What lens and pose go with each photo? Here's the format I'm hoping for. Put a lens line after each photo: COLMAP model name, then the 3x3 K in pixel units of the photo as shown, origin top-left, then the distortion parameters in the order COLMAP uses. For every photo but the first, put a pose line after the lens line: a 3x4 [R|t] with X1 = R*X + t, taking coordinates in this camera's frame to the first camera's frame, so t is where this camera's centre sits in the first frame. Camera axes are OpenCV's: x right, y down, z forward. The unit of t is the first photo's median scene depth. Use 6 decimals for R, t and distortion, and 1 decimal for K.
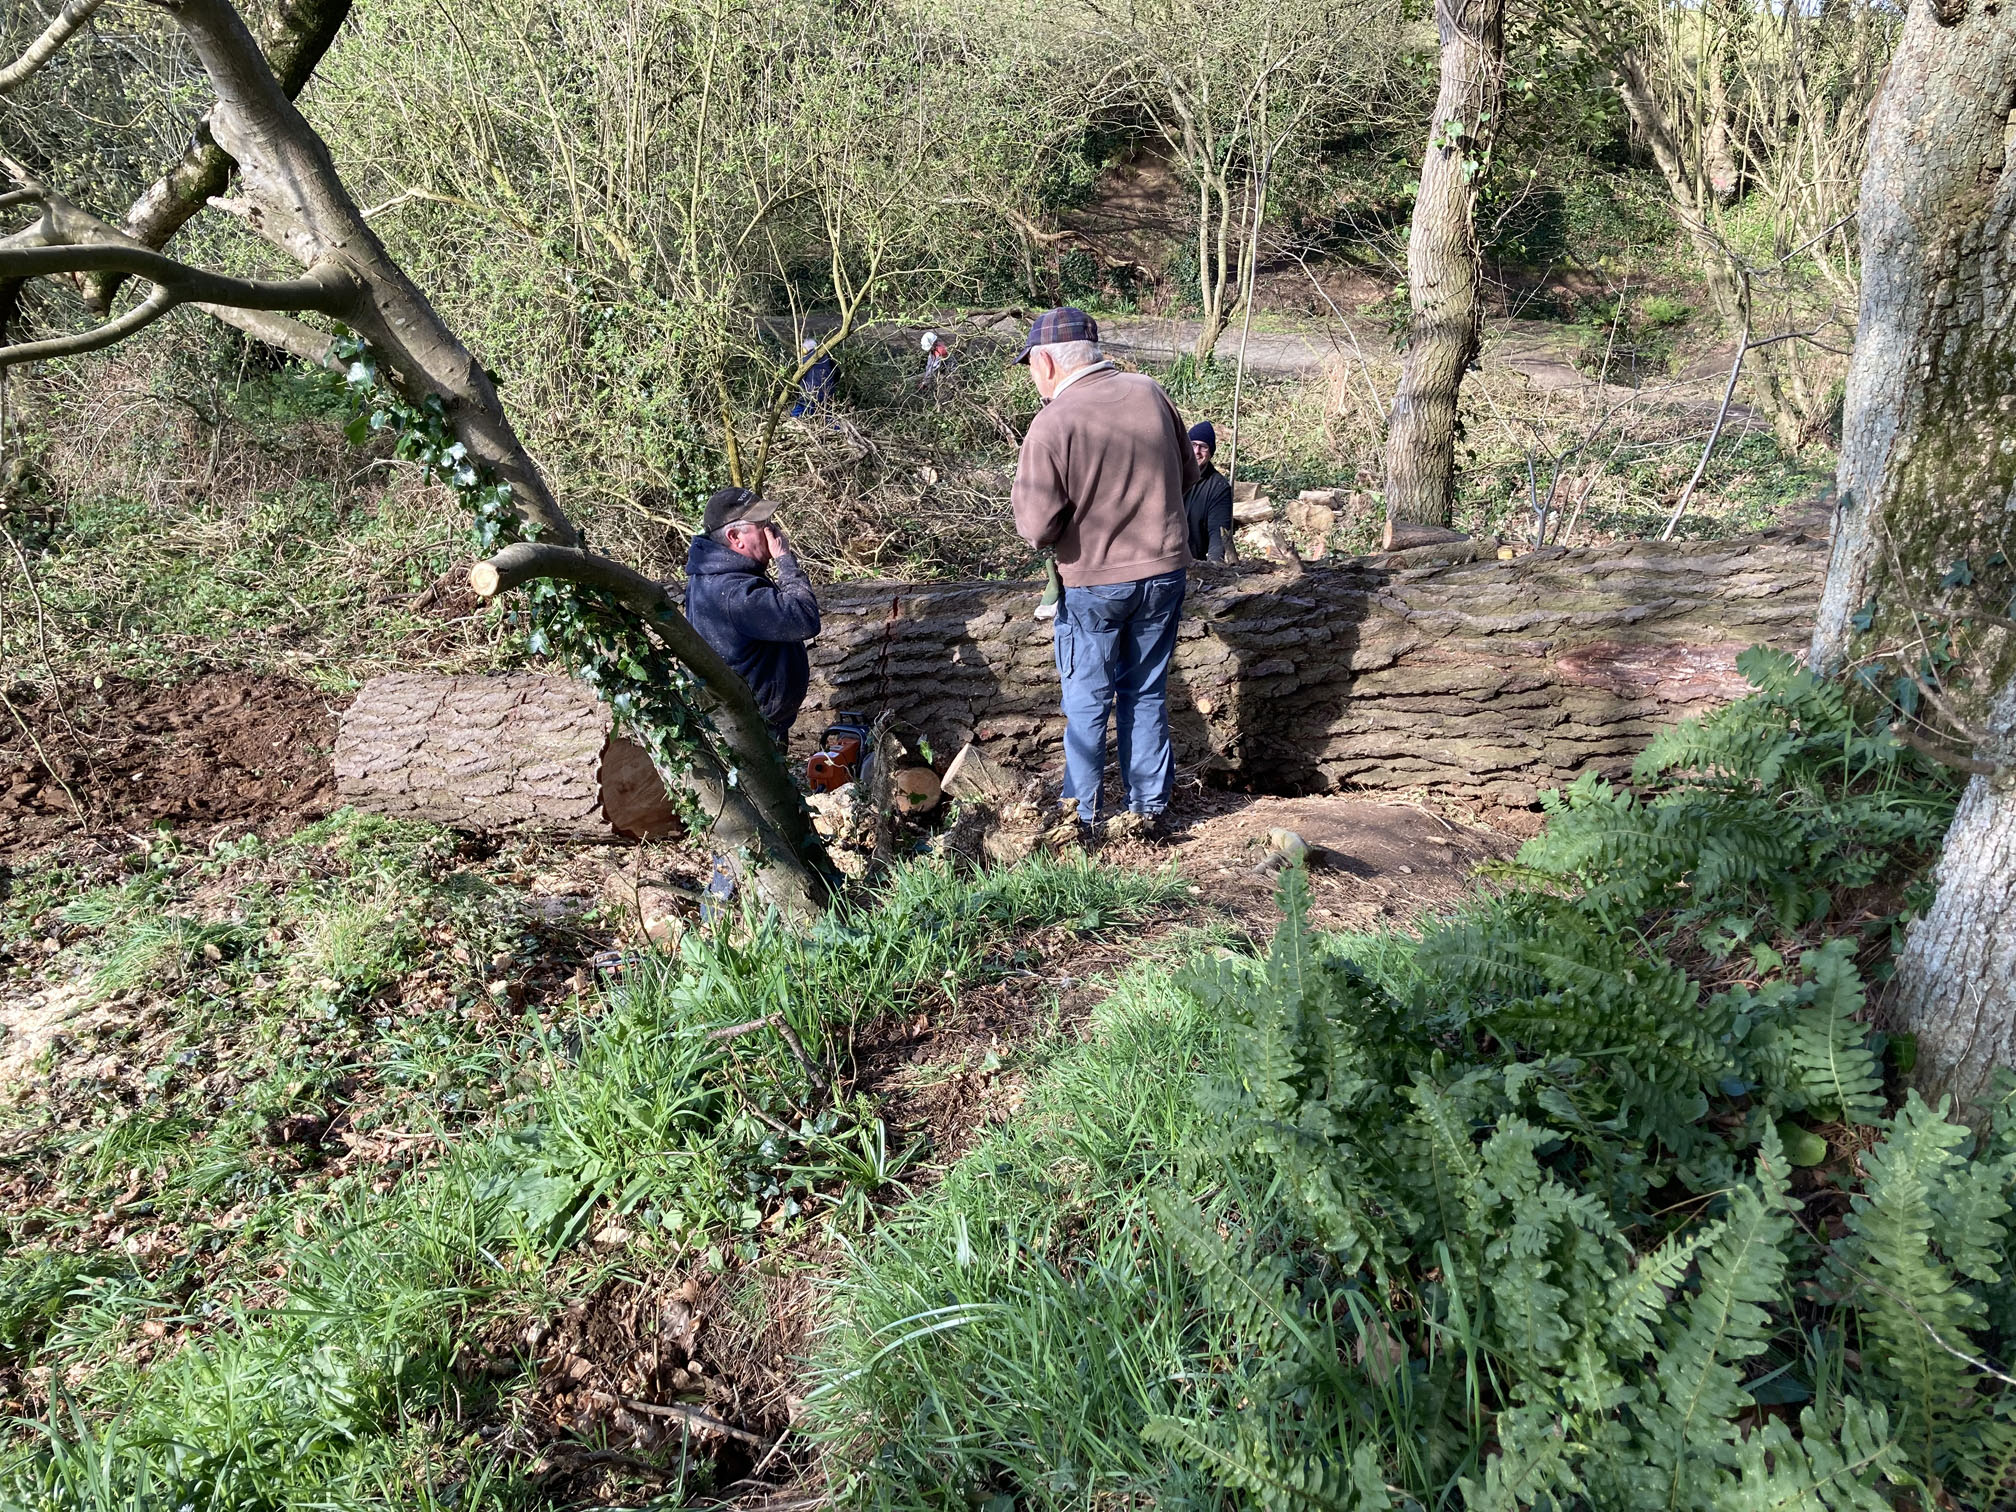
lens RADIAL K [[1667.2, 0, 1005.2], [0, 1667.2, 756.4], [0, 0, 1]] dist [0.025316, -0.003835]
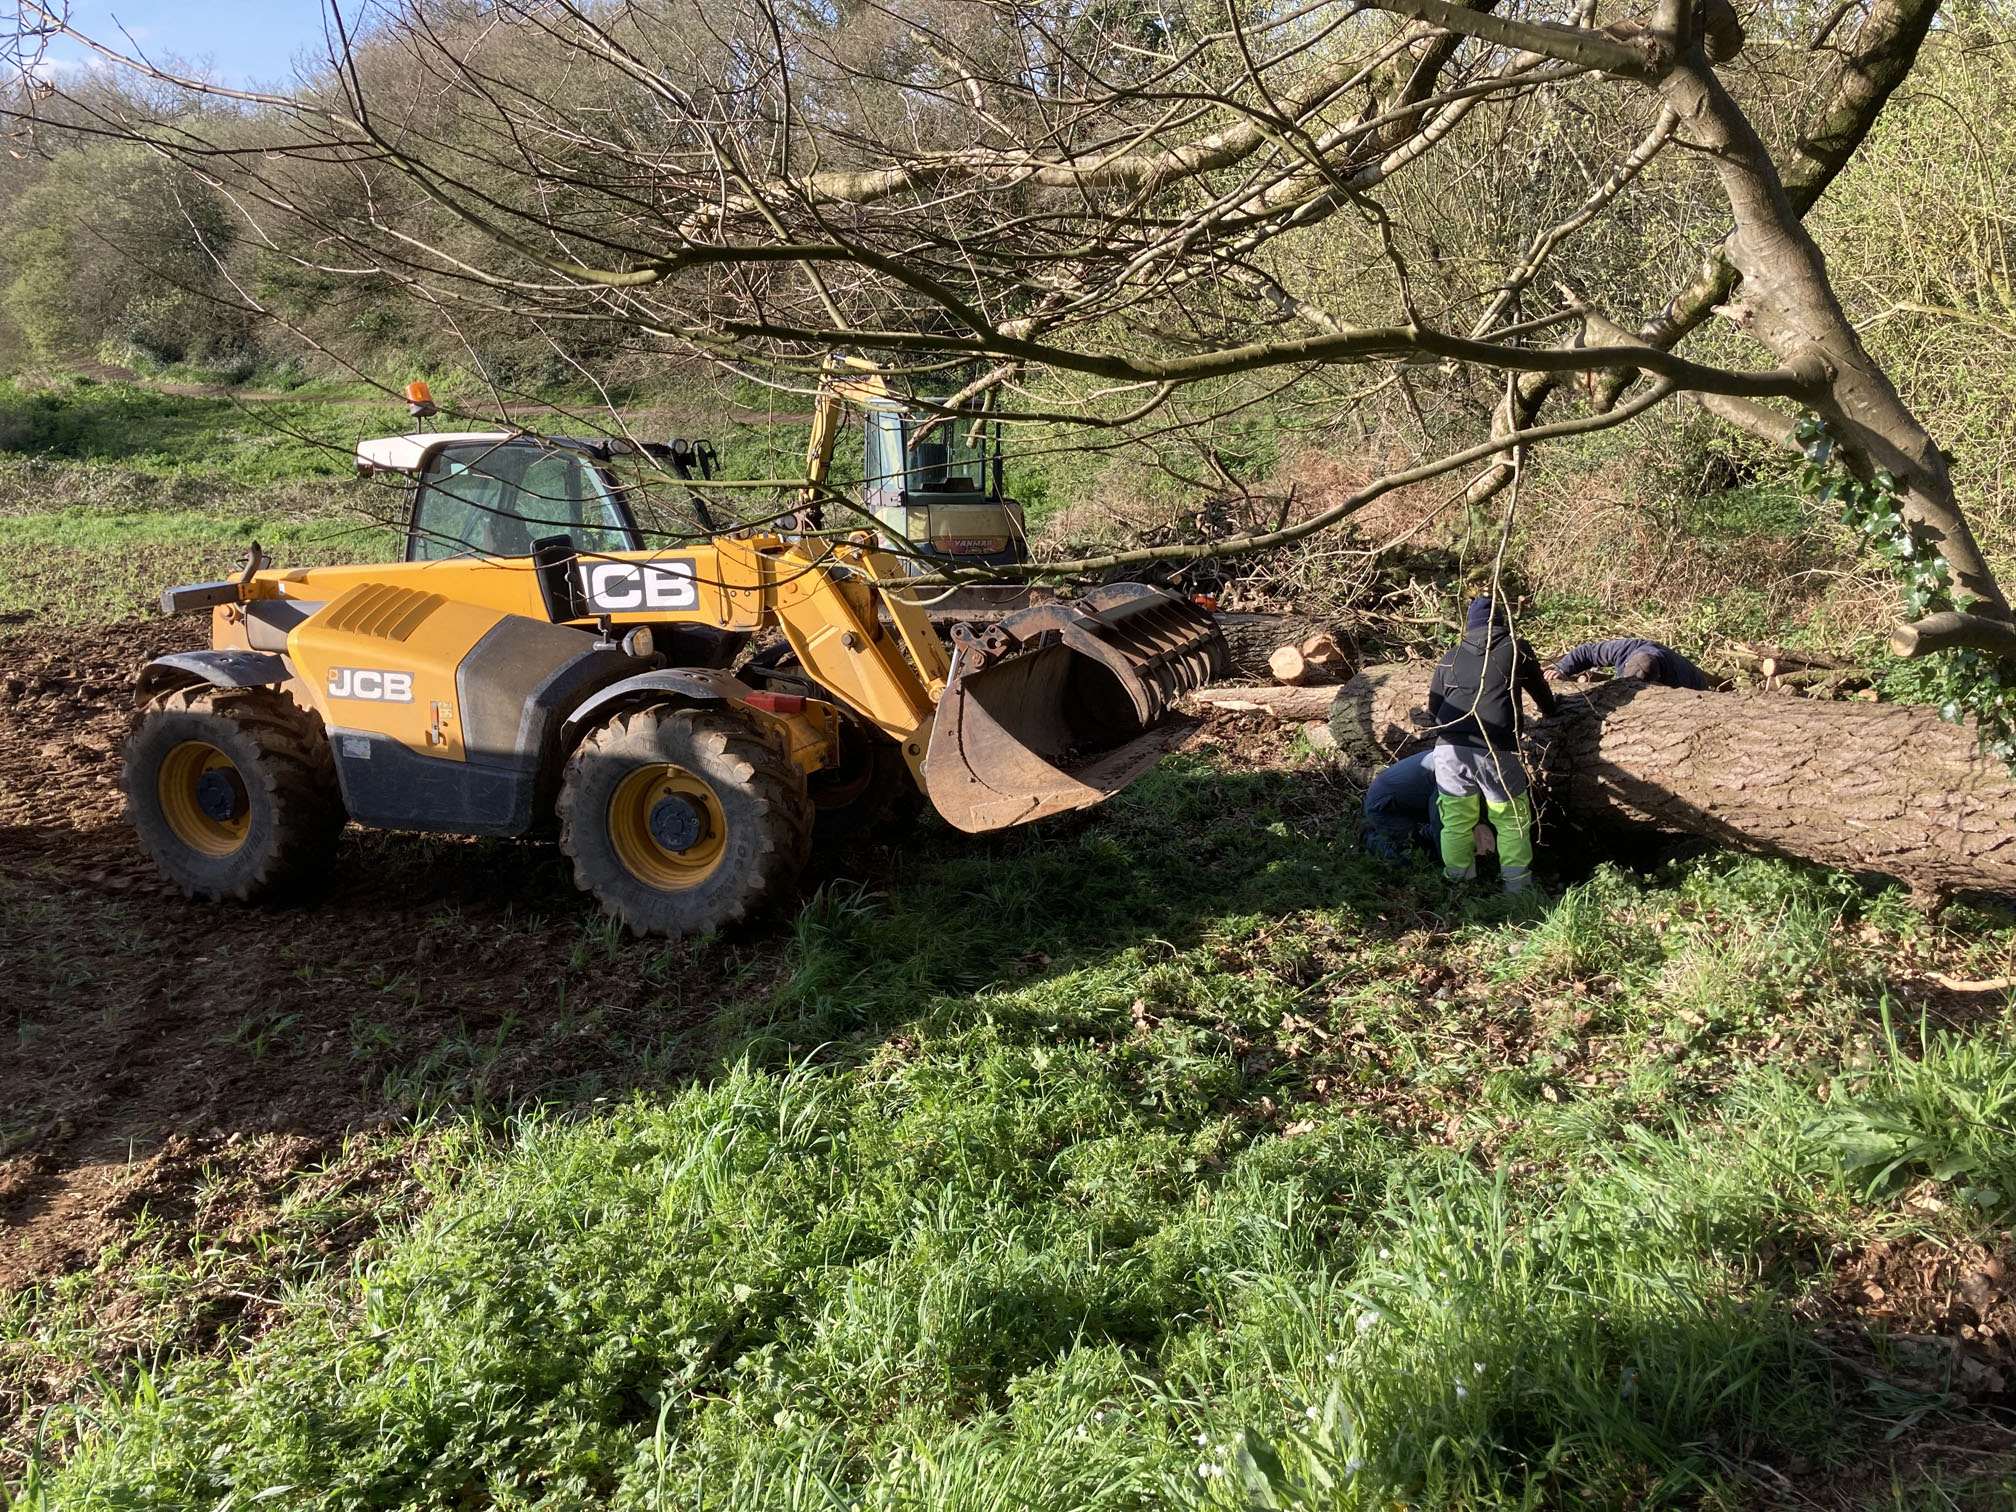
lens RADIAL K [[1667.2, 0, 1007.7], [0, 1667.2, 752.5], [0, 0, 1]] dist [0.025316, -0.003835]
pose [[0.694307, 0.115008, -0.710430, 0.066301], [-0.170704, 0.985295, -0.007325, 0.075774], [0.699141, 0.126359, 0.703730, -0.158066]]
